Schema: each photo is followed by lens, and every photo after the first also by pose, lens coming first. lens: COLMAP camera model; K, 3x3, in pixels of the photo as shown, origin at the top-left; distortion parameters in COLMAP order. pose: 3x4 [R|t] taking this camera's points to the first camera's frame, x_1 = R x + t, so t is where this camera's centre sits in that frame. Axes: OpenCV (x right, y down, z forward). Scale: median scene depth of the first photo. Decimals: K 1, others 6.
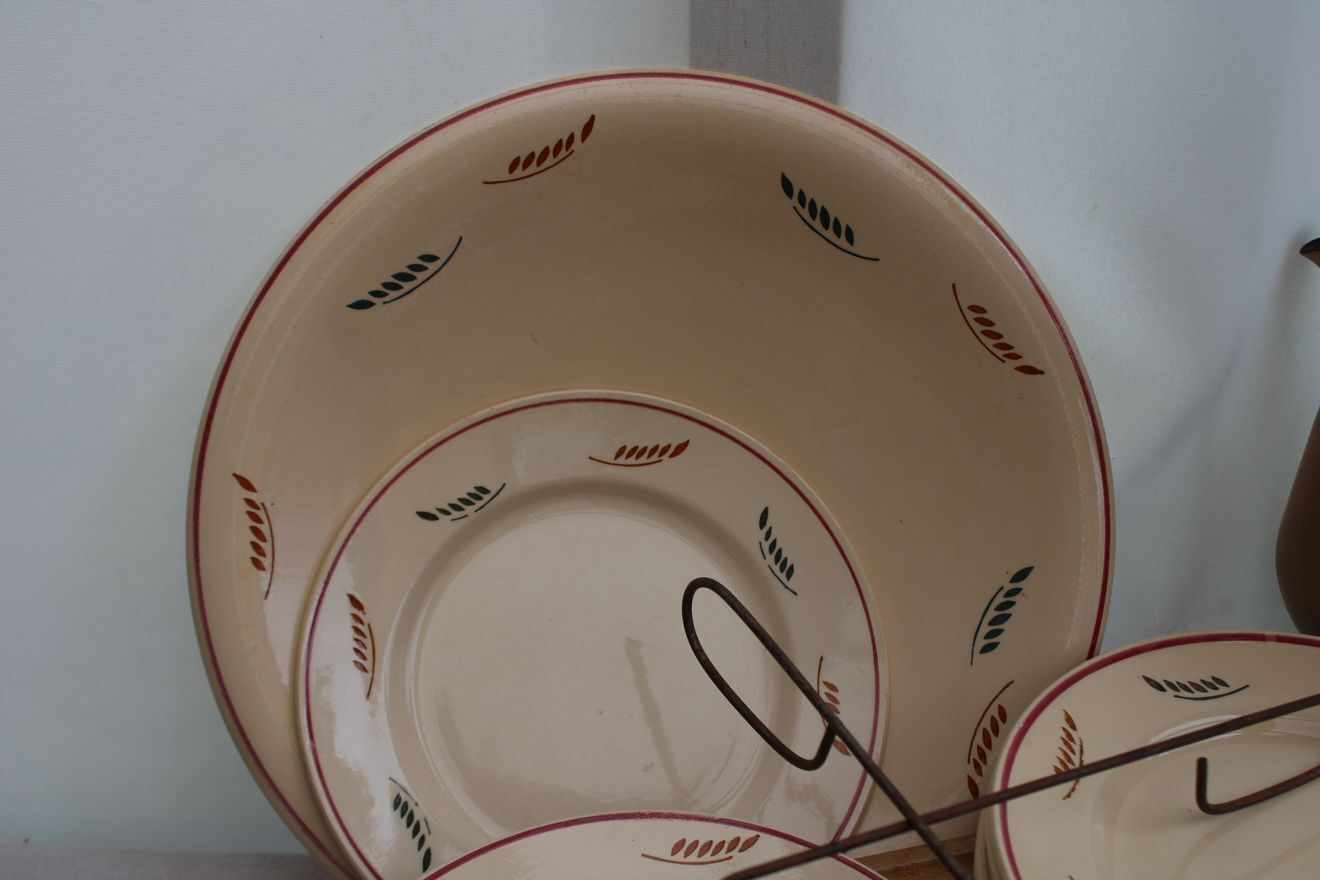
lens RADIAL K [[1639.0, 0, 652.8], [0, 1639.0, 433.4], [0, 0, 1]] dist [-0.062395, 0.000000]
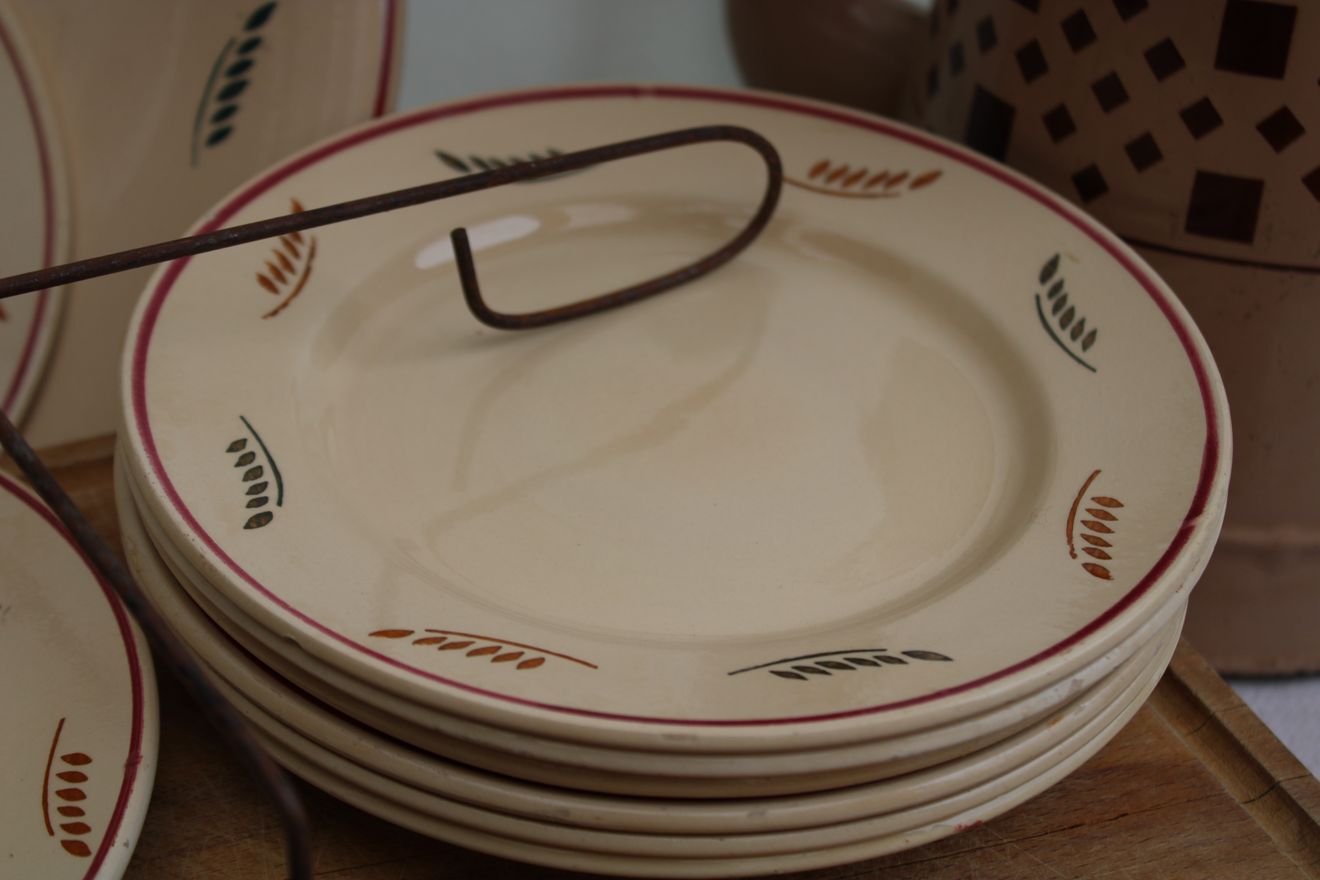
lens RADIAL K [[2381.1, 0, 677.7], [0, 2381.1, 428.0], [0, 0, 1]] dist [0.013577, 0.000000]
pose [[0.985399, -0.062694, 0.158298, 0.236144], [0.045903, 0.993135, 0.107588, 0.157855], [-0.163957, -0.098751, 0.981512, 0.055675]]
